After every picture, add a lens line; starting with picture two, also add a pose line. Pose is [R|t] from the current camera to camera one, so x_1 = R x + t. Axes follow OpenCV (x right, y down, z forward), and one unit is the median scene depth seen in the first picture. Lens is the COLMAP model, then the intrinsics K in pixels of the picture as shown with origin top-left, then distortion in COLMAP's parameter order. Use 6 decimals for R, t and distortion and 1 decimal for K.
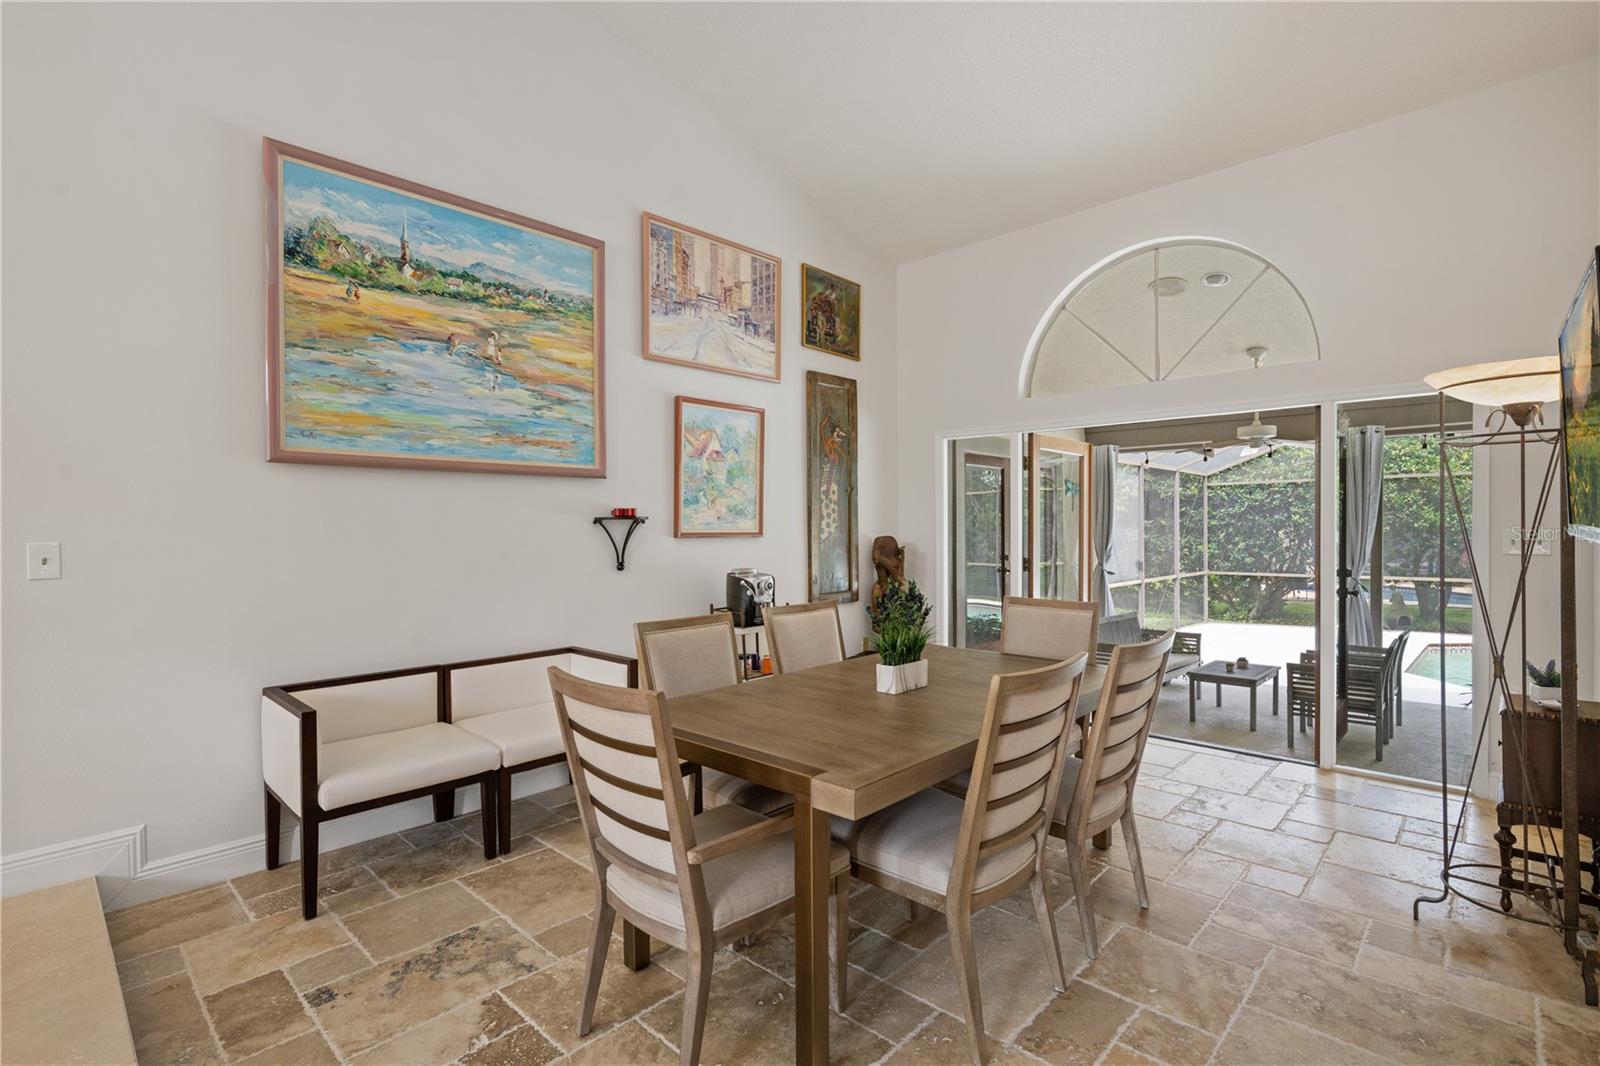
lens RADIAL K [[754.9, 0, 803.8], [0, 754.9, 531.5], [0, 0, 1]] dist [0.000248, -0.000030]
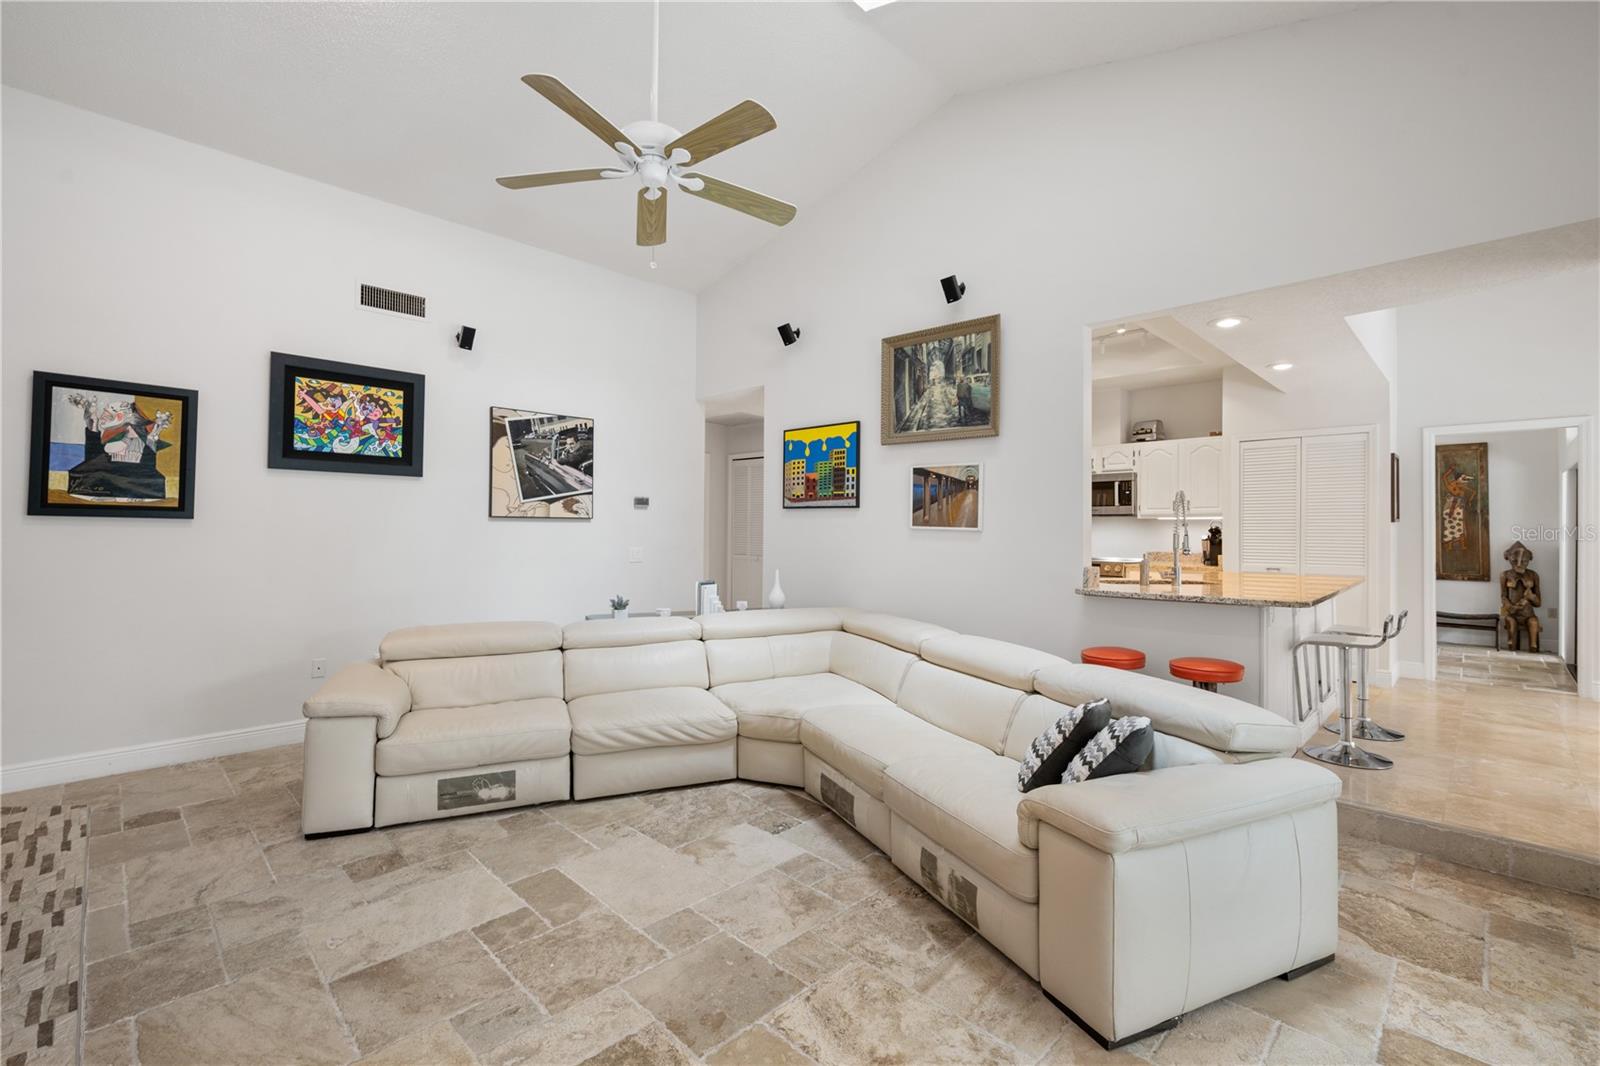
lens RADIAL K [[697.0, 0, 800.9], [0, 697.0, 522.1], [0, 0, 1]] dist [-0.000886, -0.000136]
pose [[-0.021666, -0.004799, -0.999754, 2.556568], [-0.017502, 0.999837, -0.004420, -0.000992], [0.999612, 0.017402, -0.021746, -0.669895]]
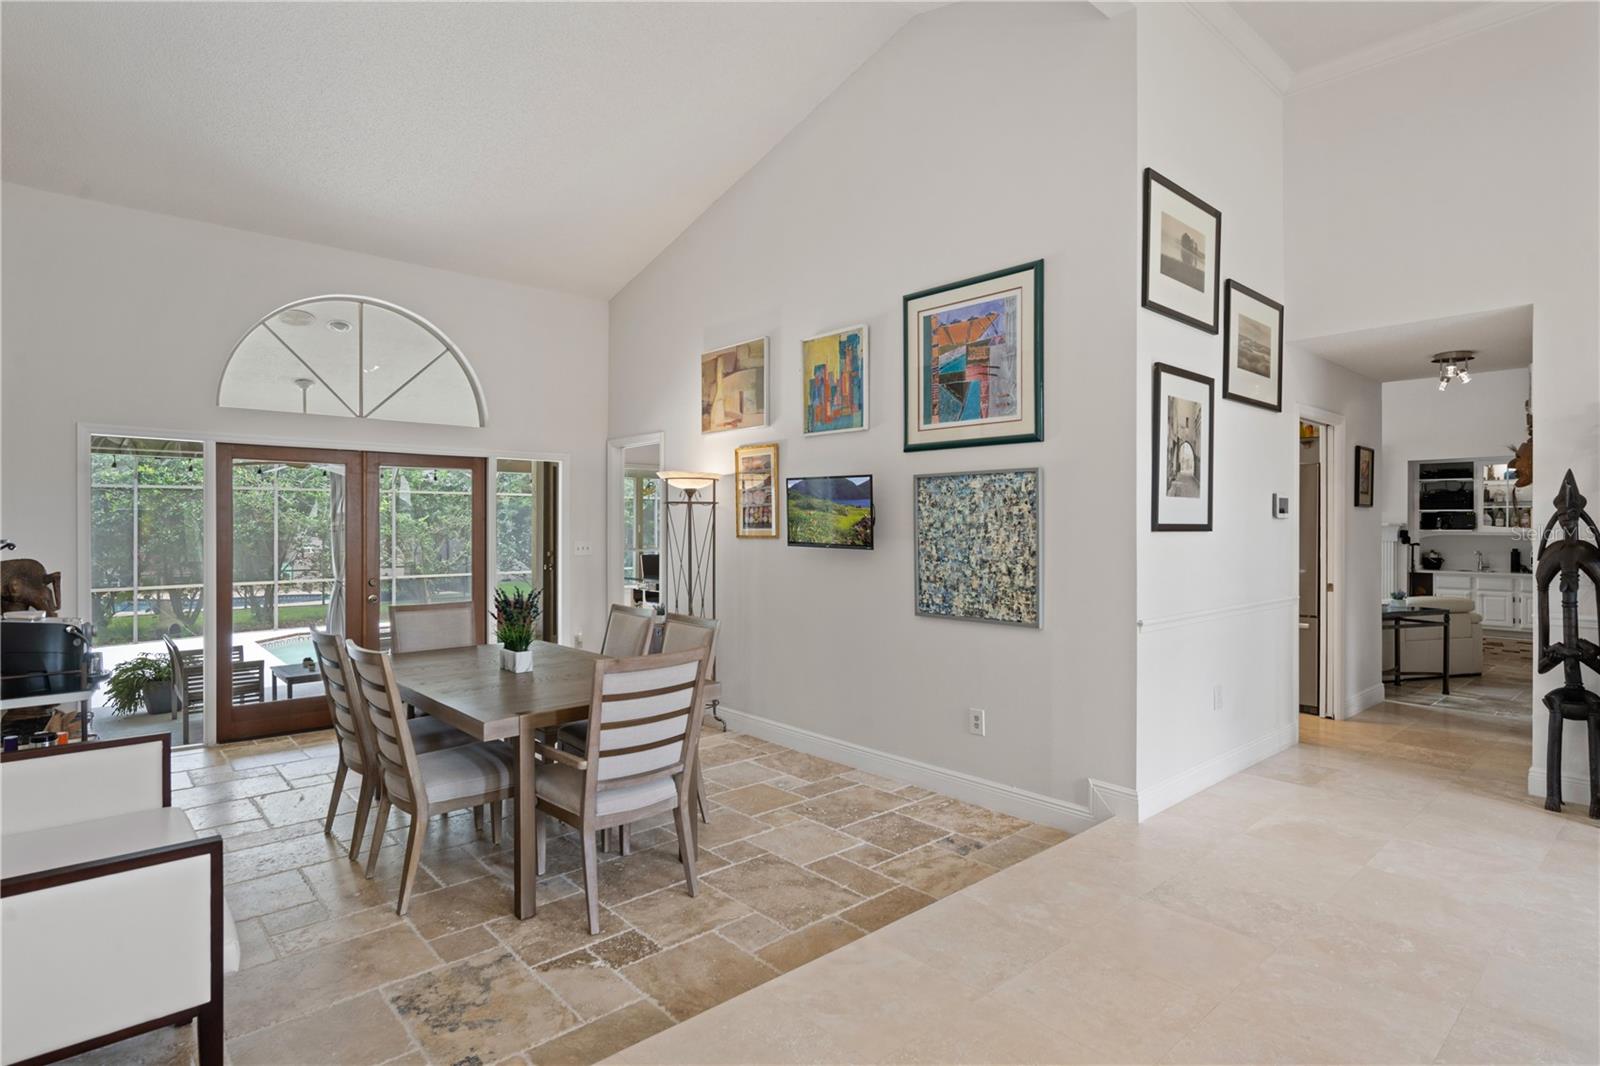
lens RADIAL K [[817.4, 0, 801.4], [0, 817.4, 526.5], [0, 0, 1]] dist [0.002033, 0.000422]
pose [[0.085892, 0.004350, 0.996295, -1.017816], [0.007821, 0.999957, -0.005040, -0.025730], [-0.996274, 0.008225, 0.085854, 0.311877]]
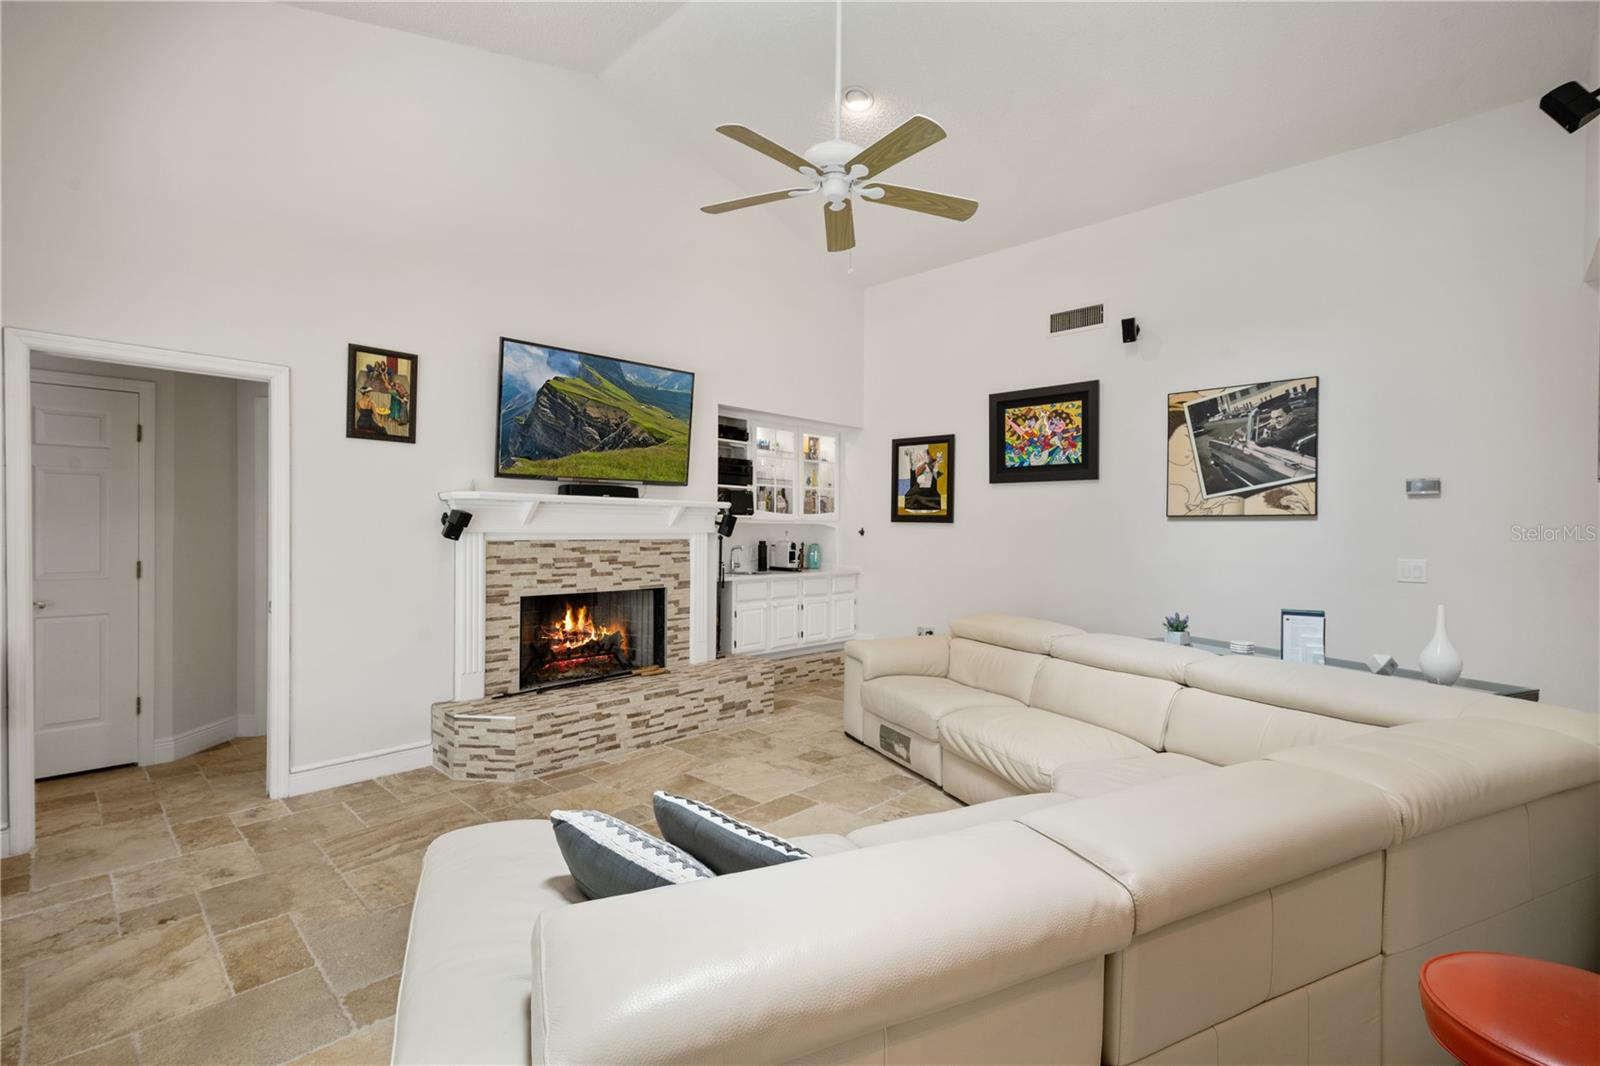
lens RADIAL K [[729.8, 0, 800.0], [0, 729.8, 533.0], [0, 0, 1]] dist [0.000616, 0.000416]
pose [[-0.999941, -0.001551, 0.010786, 1.779305], [-0.001403, 0.999905, 0.013702, 0.006624], [-0.010806, 0.013686, -0.999848, 0.049784]]
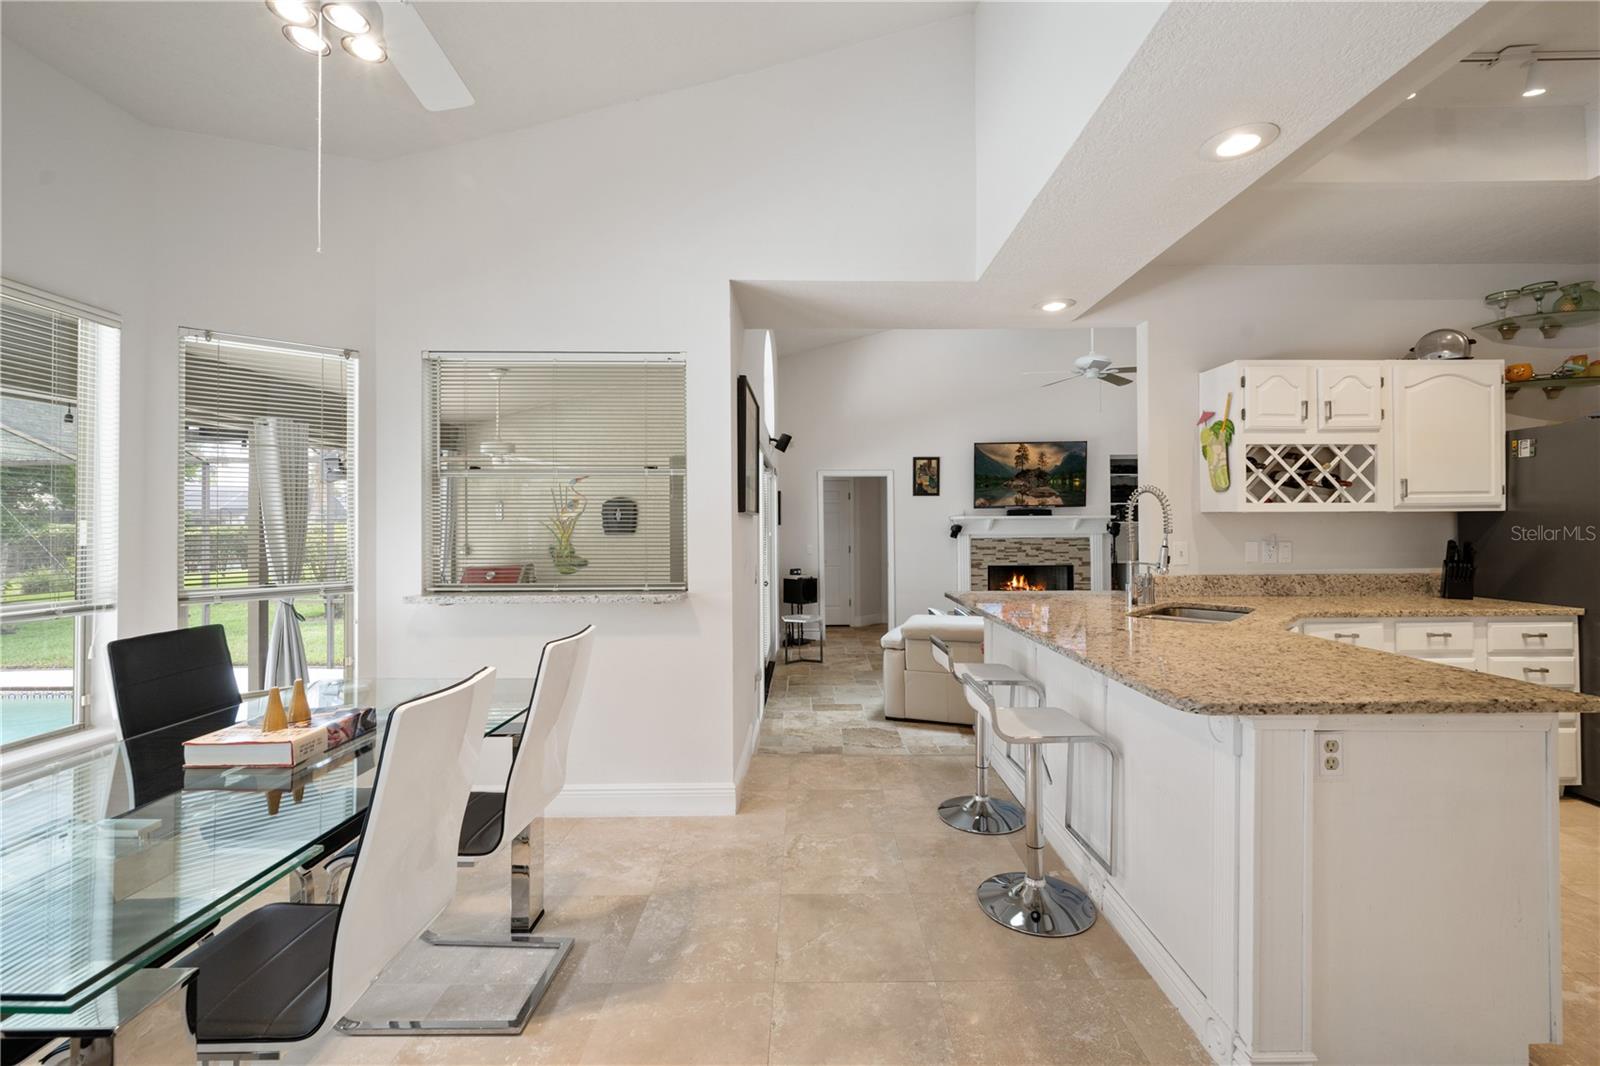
lens RADIAL K [[671.0, 0, 805.8], [0, 671.0, 515.2], [0, 0, 1]] dist [-0.001299, -0.000194]
pose [[-0.687902, 0.019509, 0.725541, 0.989103], [0.017096, 0.999797, -0.010674, -0.029890], [-0.725602, 0.005062, -0.688096, 0.902466]]
